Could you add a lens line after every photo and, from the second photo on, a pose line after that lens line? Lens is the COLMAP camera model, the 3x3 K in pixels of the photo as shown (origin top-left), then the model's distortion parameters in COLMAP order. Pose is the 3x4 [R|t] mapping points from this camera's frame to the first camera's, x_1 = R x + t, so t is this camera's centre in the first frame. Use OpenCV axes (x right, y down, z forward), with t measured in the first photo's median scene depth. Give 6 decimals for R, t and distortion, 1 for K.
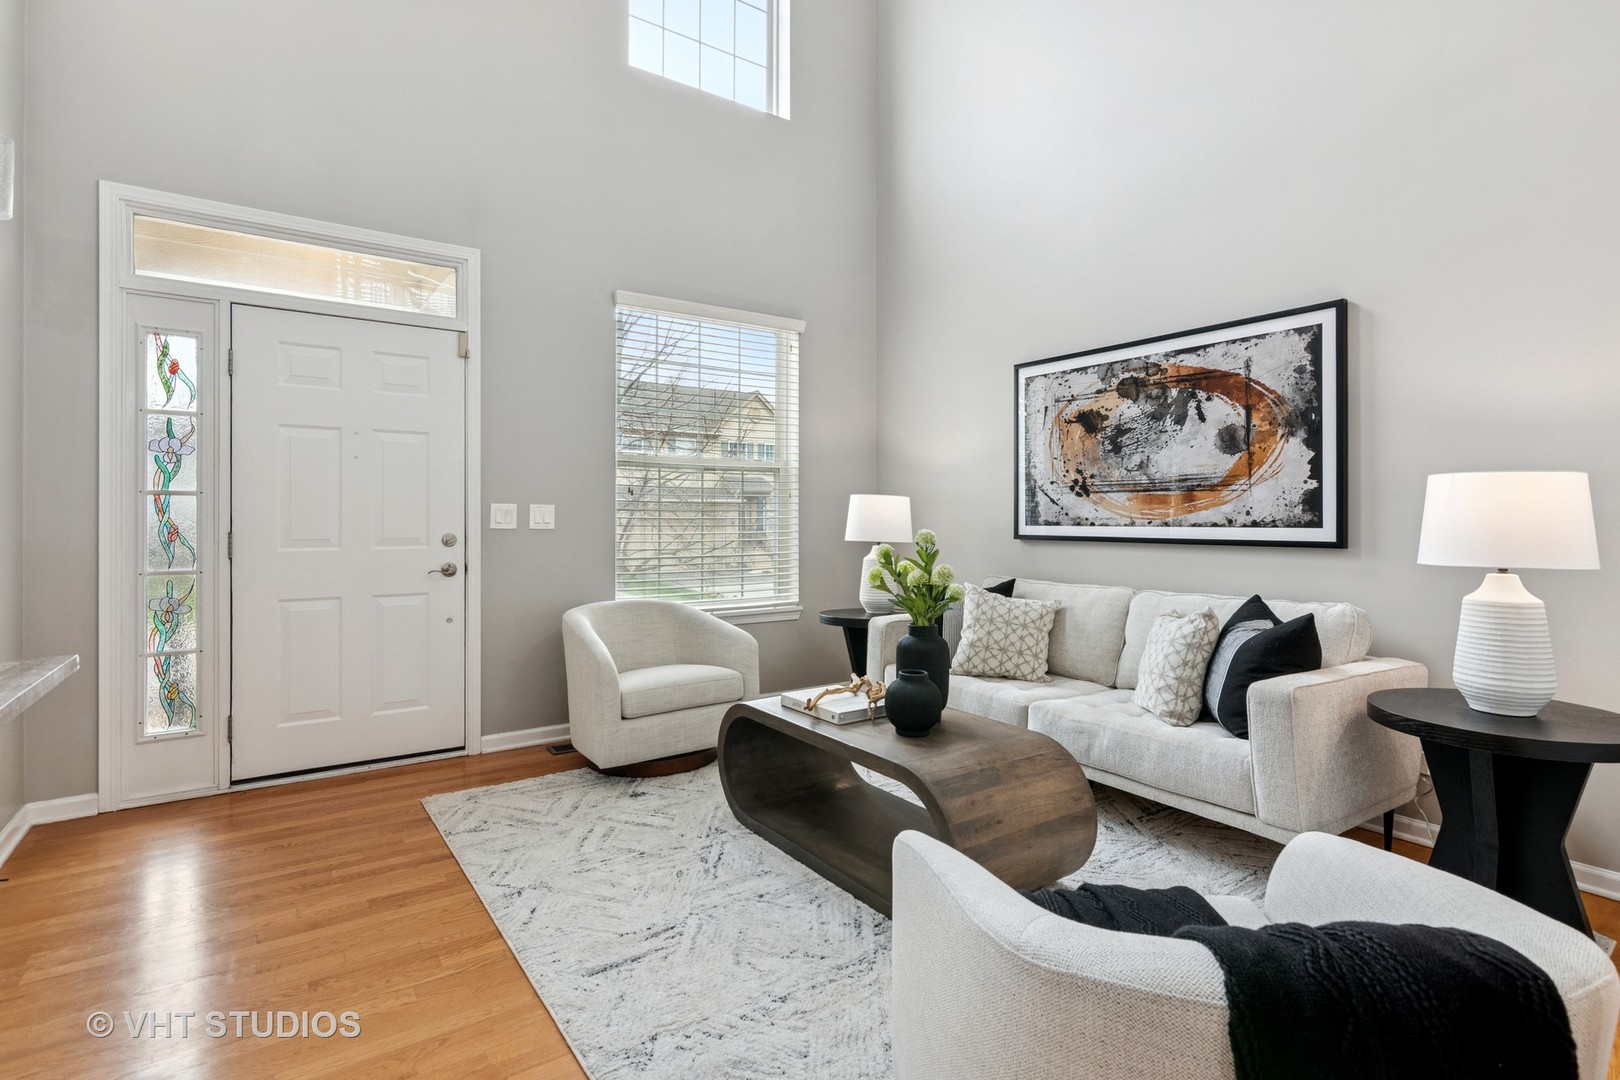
lens RADIAL K [[799.6, 0, 803.9], [0, 799.6, 522.8], [0, 0, 1]] dist [0.001415, -0.000373]
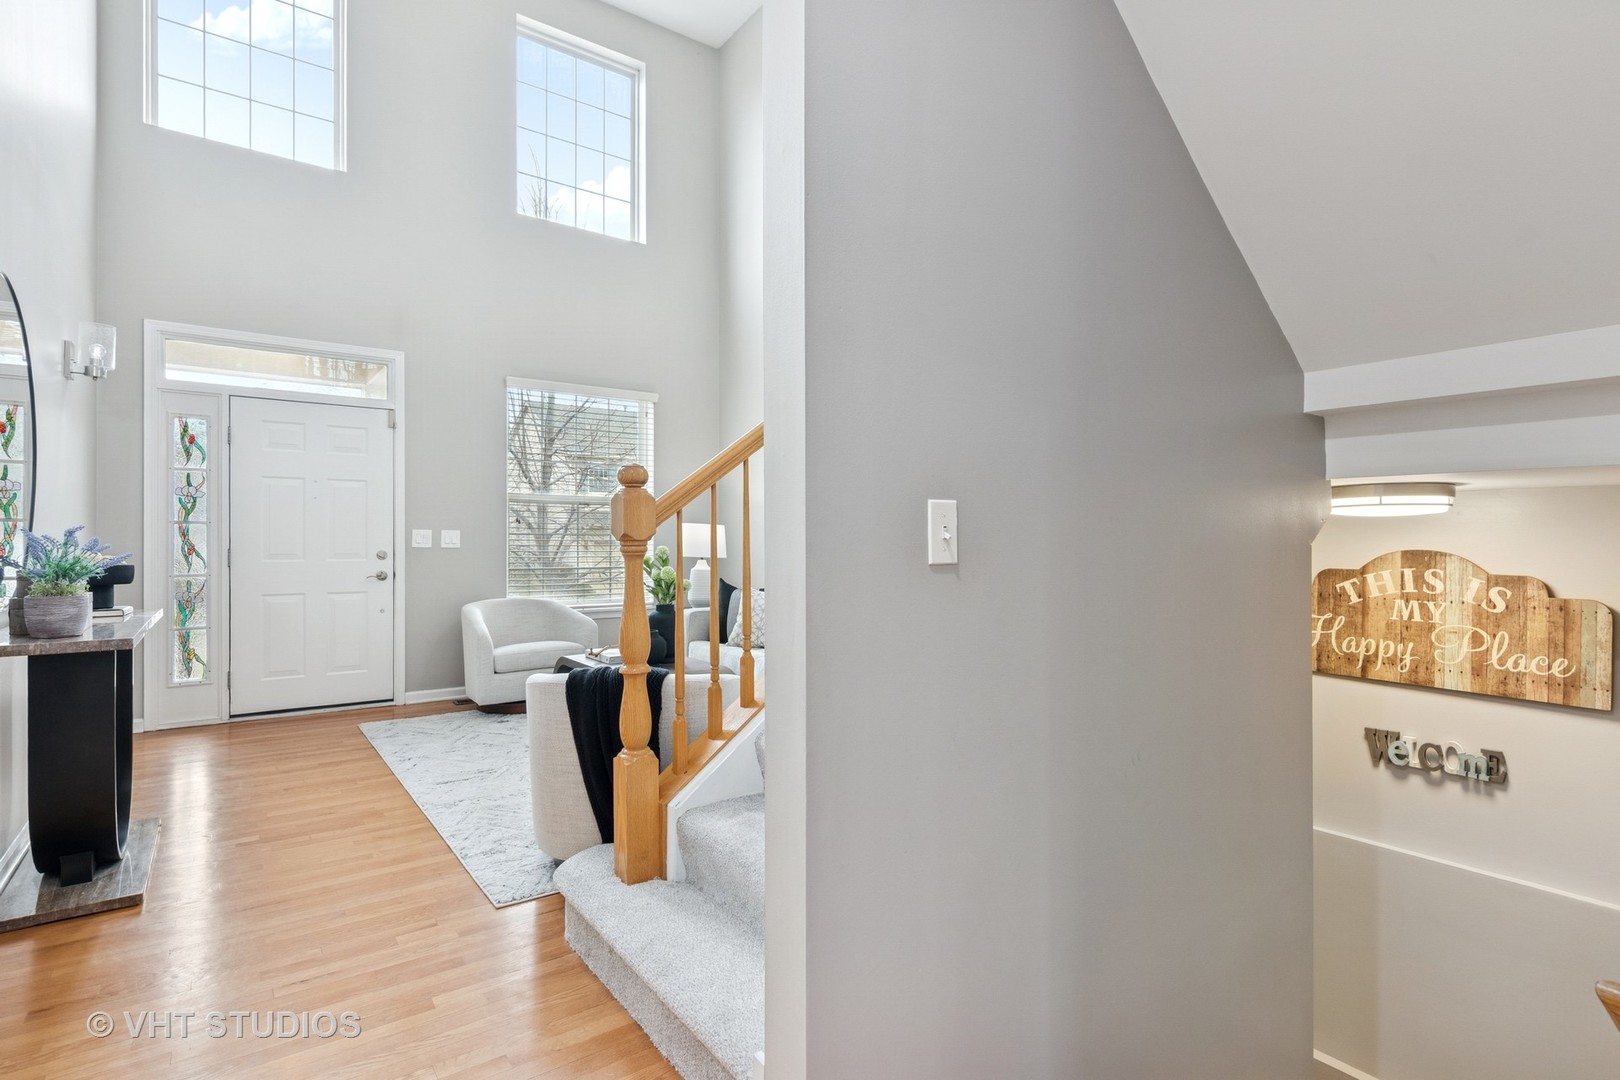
lens RADIAL K [[795.6, 0, 820.5], [0, 795.6, 546.3], [0, 0, 1]] dist [-0.003764, -0.007266]
pose [[0.998990, 0.001581, 0.044909, 0.320915], [-0.001655, 0.999997, 0.001627, 0.002551], [-0.044906, -0.001700, 0.998990, -0.528507]]
